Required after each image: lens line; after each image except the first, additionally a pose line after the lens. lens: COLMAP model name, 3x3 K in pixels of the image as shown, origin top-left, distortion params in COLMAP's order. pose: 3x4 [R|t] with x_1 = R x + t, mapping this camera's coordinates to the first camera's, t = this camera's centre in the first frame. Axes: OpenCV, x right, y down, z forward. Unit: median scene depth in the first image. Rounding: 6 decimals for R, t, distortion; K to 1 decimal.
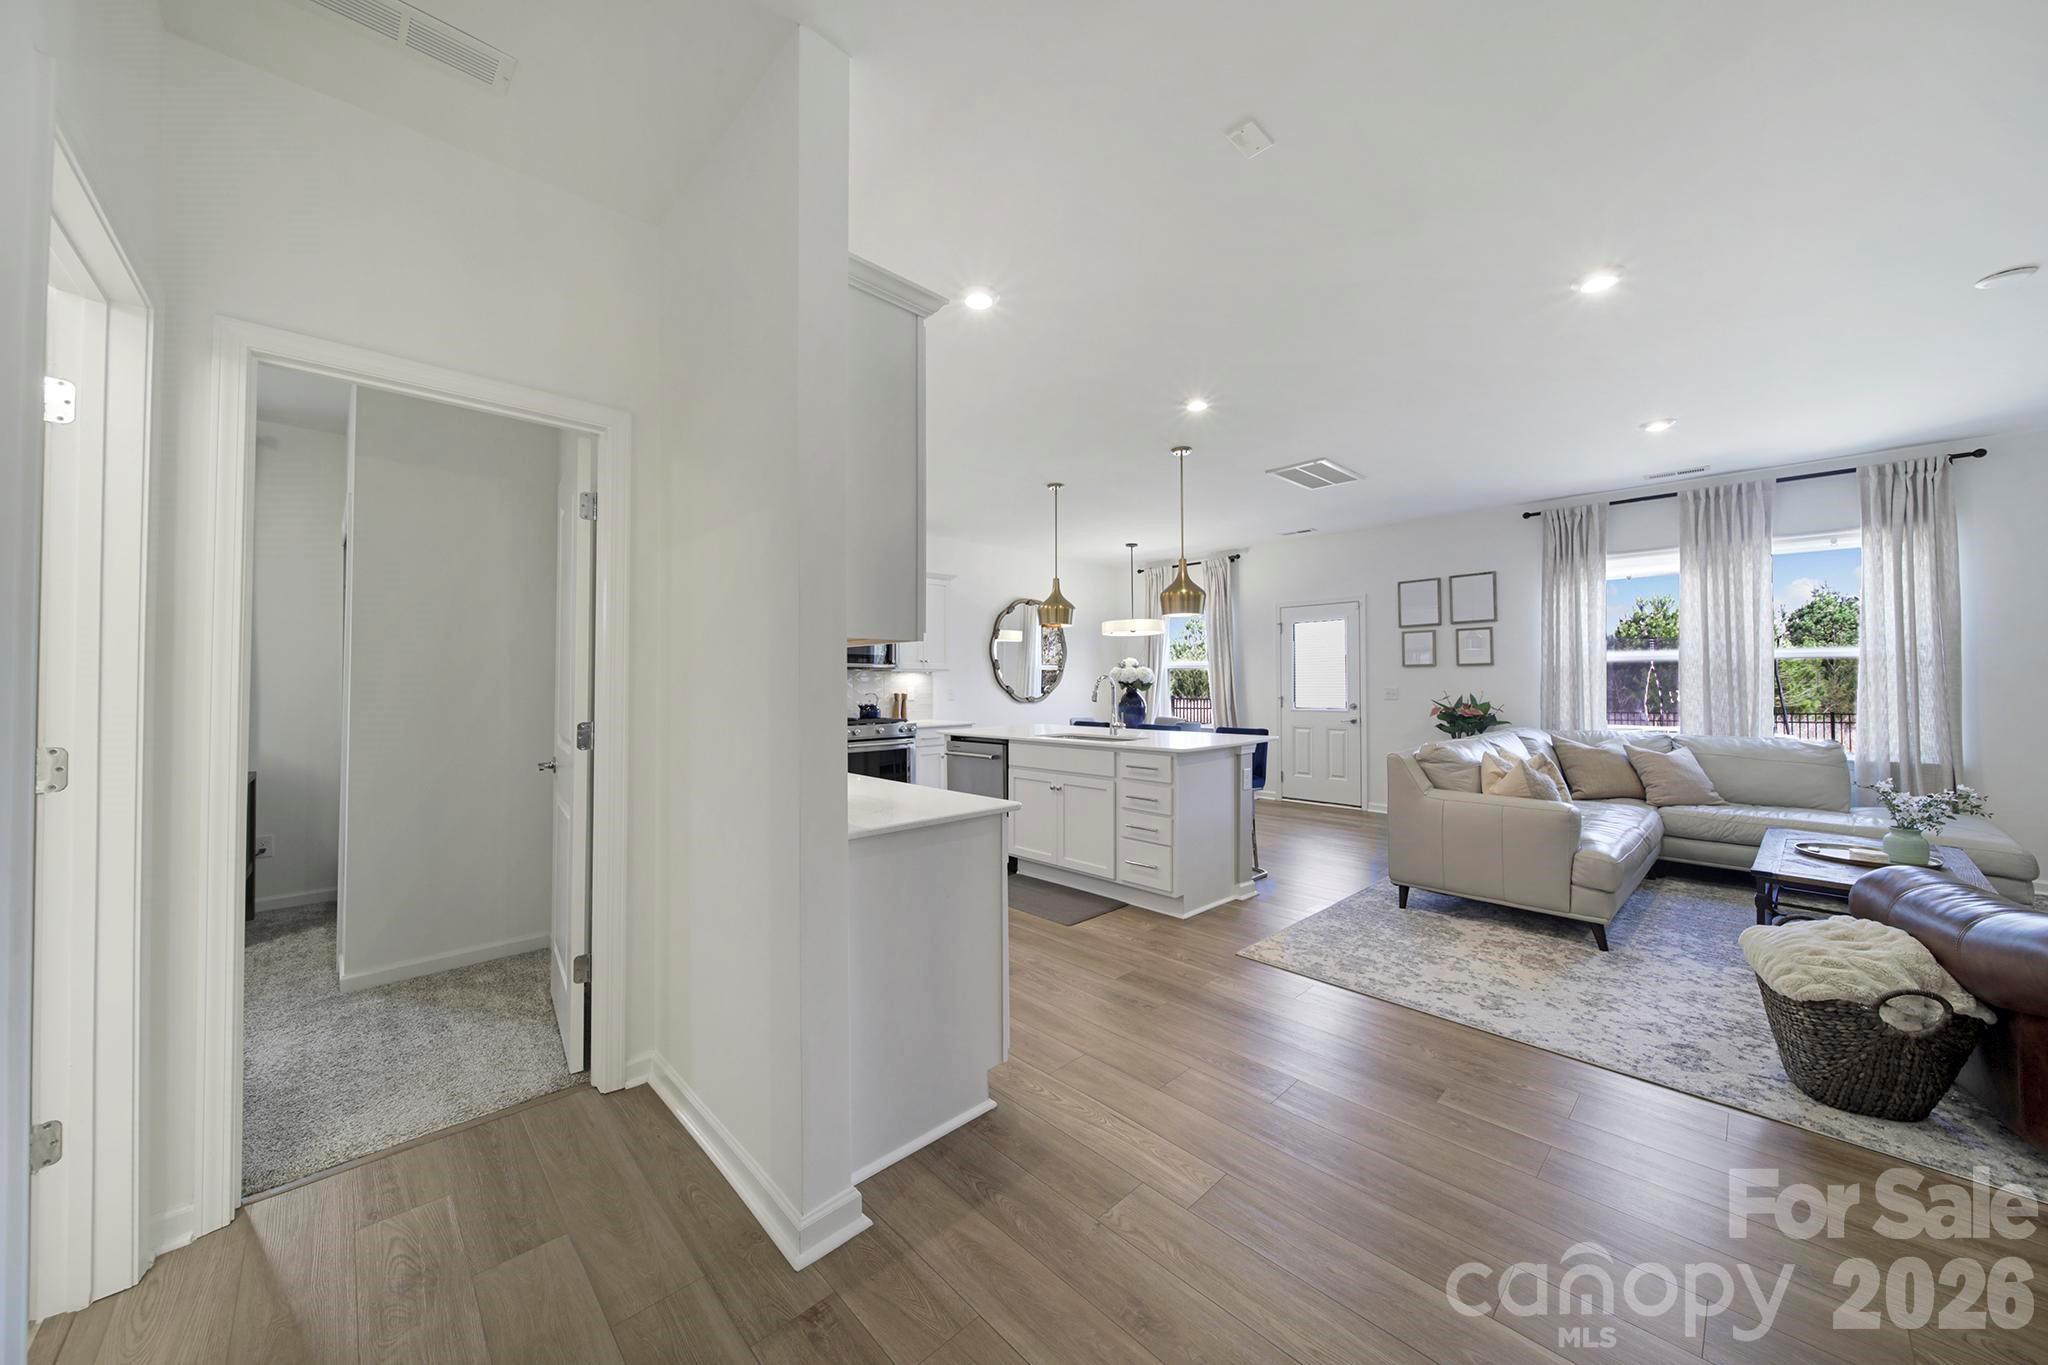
lens RADIAL K [[719.2, 0, 1017.4], [0, 719.2, 672.3], [0, 0, 1]] dist [0.000408, -0.001665]
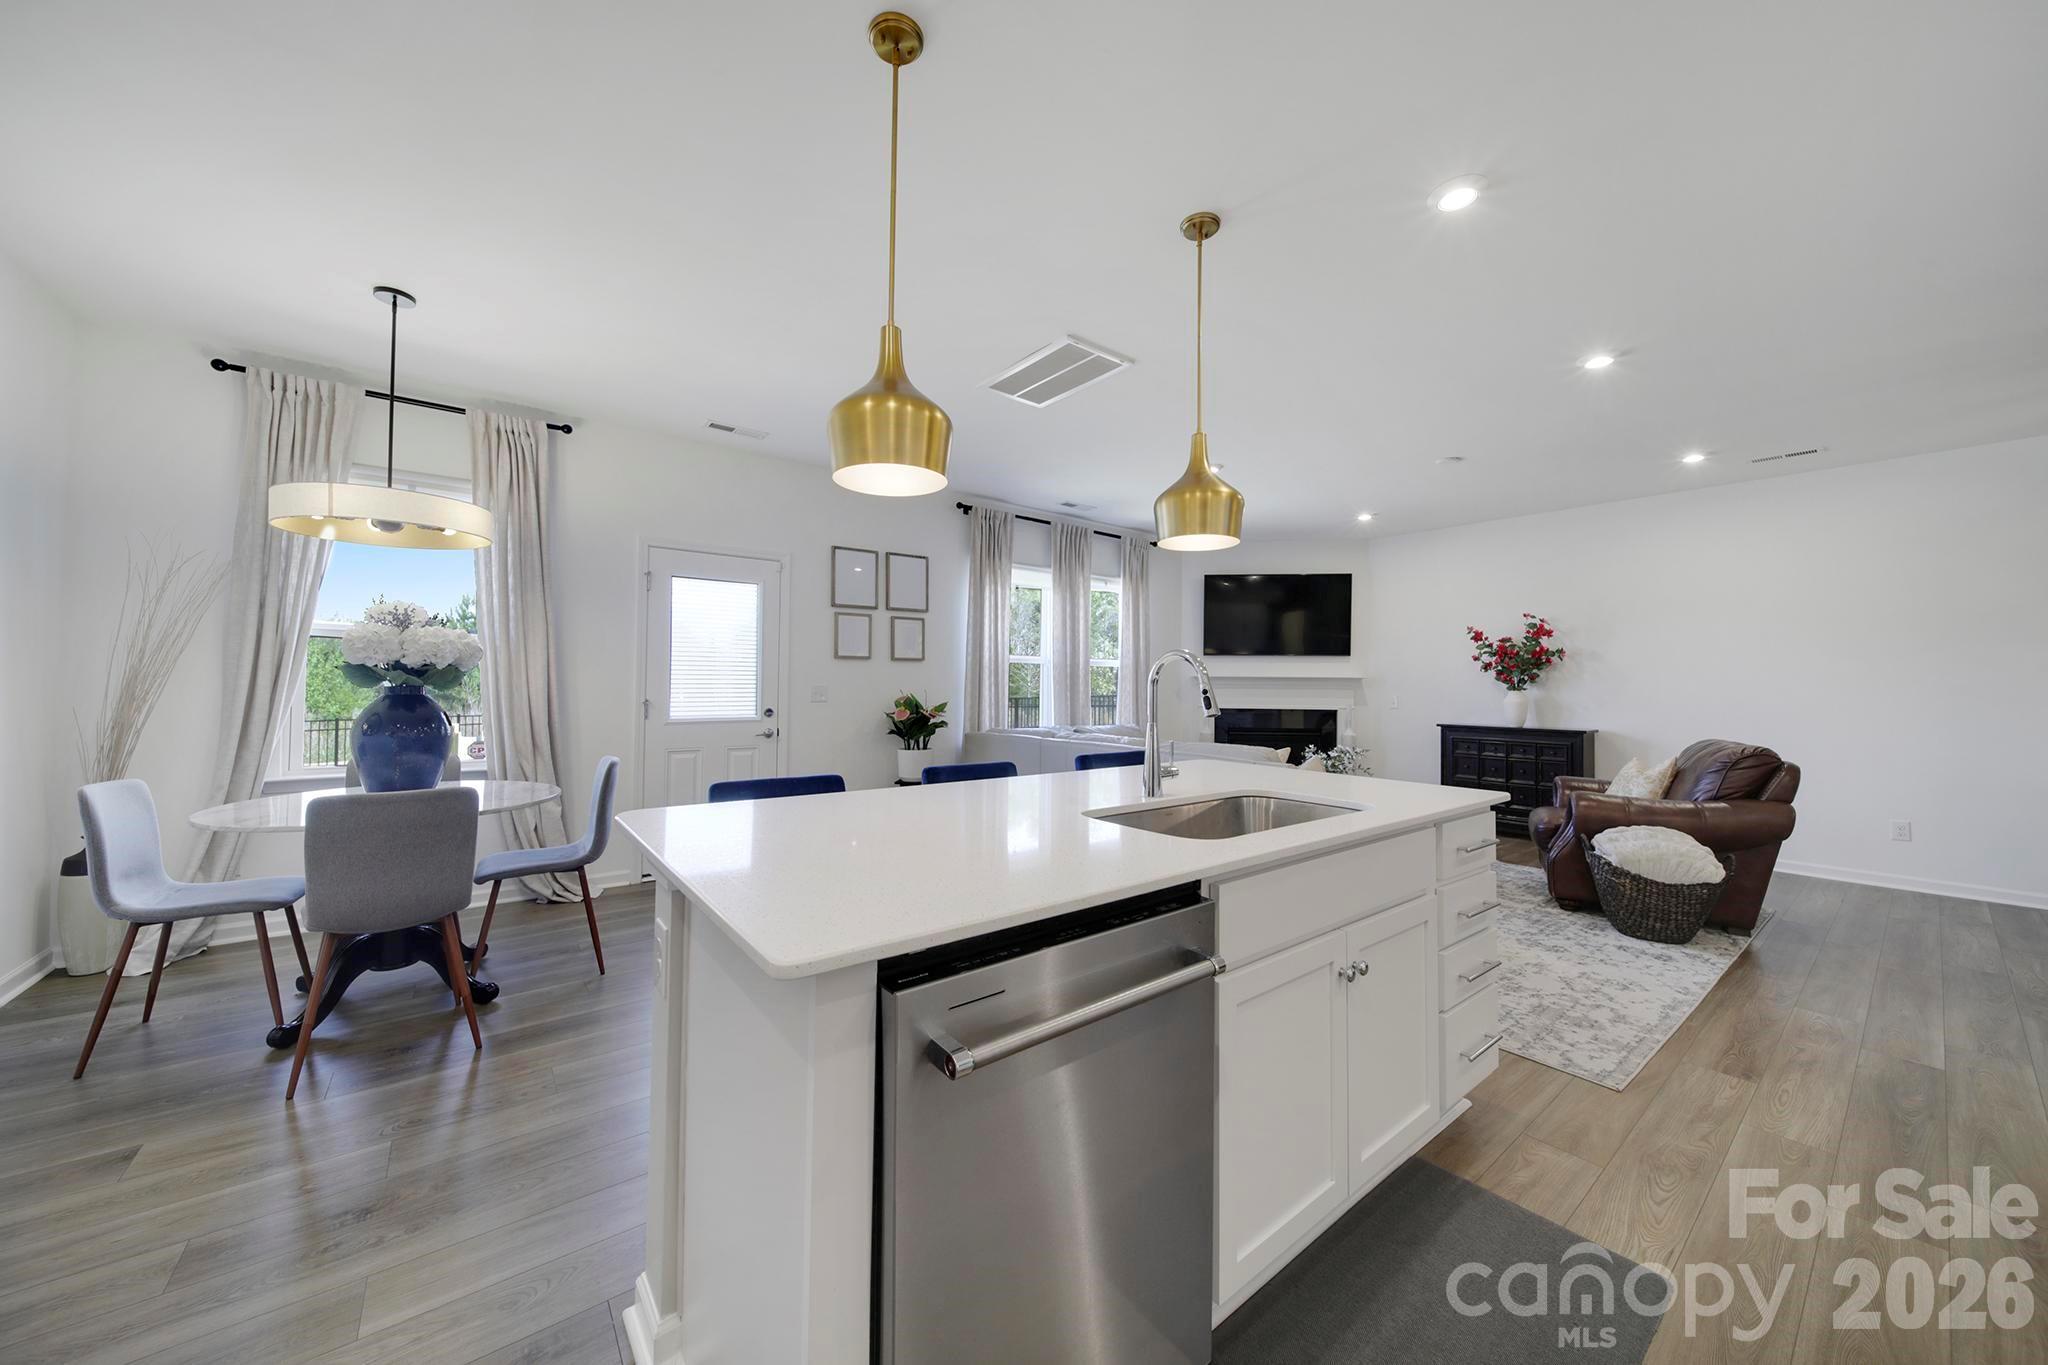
lens RADIAL K [[719.2, 0, 1025.0], [0, 719.2, 671.5], [0, 0, 1]] dist [0.000408, -0.001665]
pose [[0.093006, 0.025633, 0.995336, -0.245416], [-0.024801, 0.999418, -0.023420, 0.023719], [-0.995357, -0.022507, 0.093587, 0.897197]]
